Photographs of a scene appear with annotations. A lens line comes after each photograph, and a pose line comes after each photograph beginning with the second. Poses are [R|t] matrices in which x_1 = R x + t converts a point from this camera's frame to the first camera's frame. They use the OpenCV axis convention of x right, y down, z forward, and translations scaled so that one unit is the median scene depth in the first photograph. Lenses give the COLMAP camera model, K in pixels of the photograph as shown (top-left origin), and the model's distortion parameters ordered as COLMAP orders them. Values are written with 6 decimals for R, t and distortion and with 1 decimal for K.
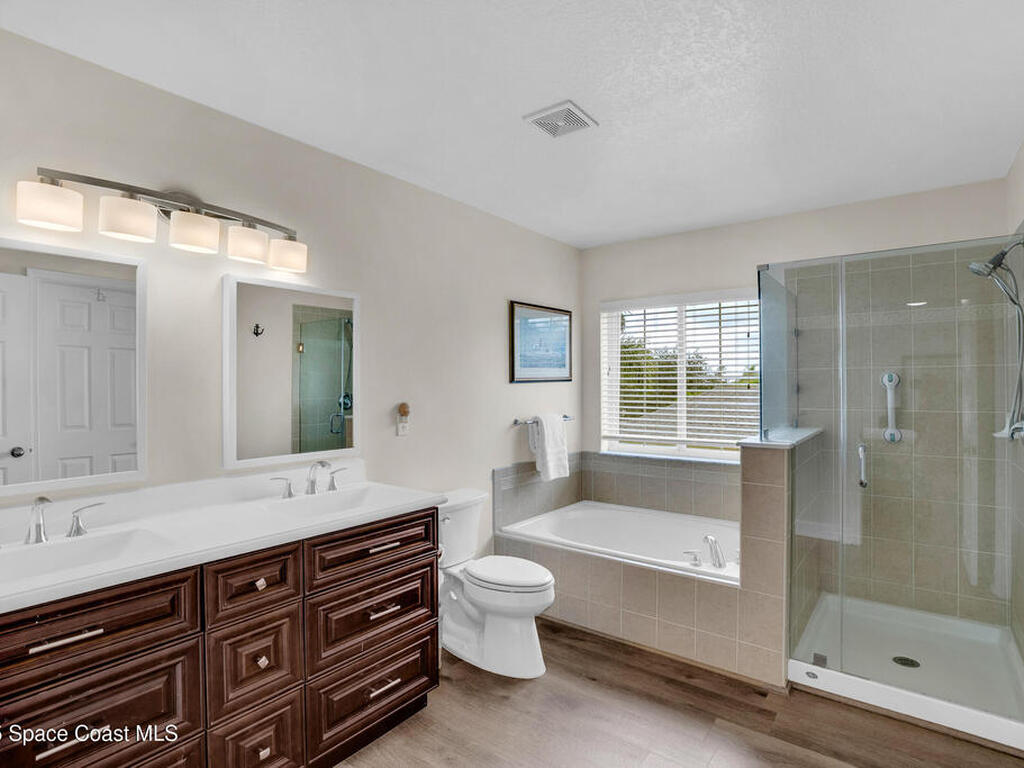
lens RADIAL K [[530.4, 0, 512.9], [0, 530.4, 383.6], [0, 0, 1]] dist [-0.045327, 0.013667]
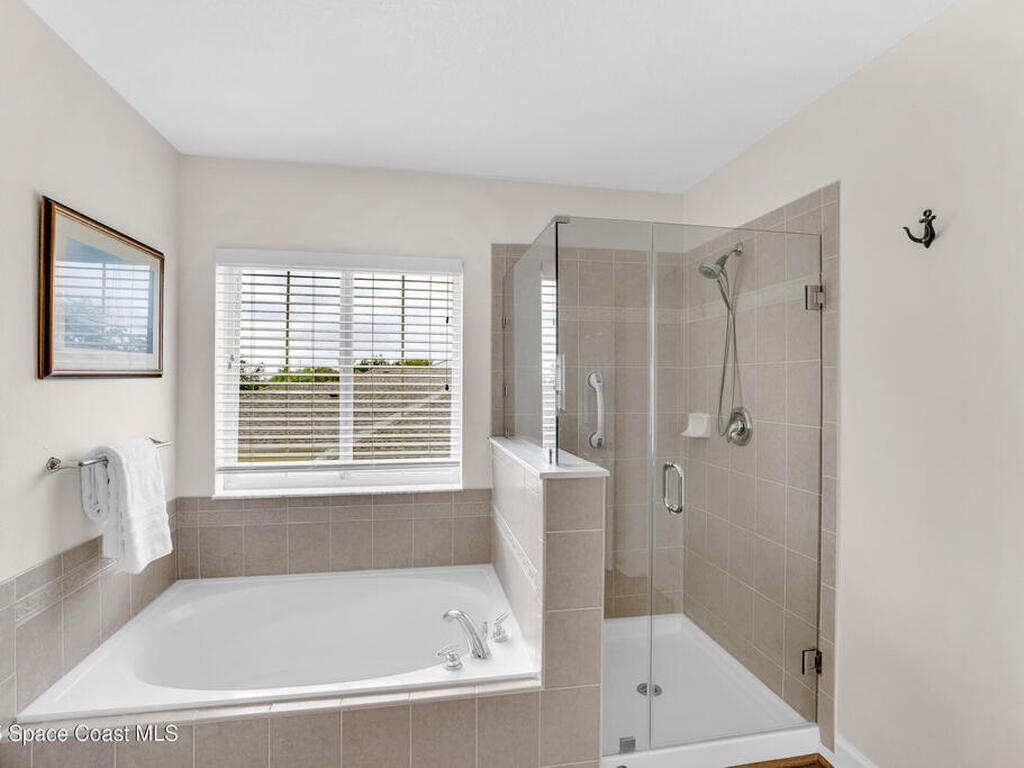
lens RADIAL K [[530.4, 0, 509.6], [0, 530.4, 380.6], [0, 0, 1]] dist [-0.045327, 0.013667]
pose [[0.662584, 0.009685, 0.748925, -0.069049], [-0.007507, 0.999952, -0.006290, -0.000146], [-0.748950, -0.001454, 0.662624, 0.417594]]
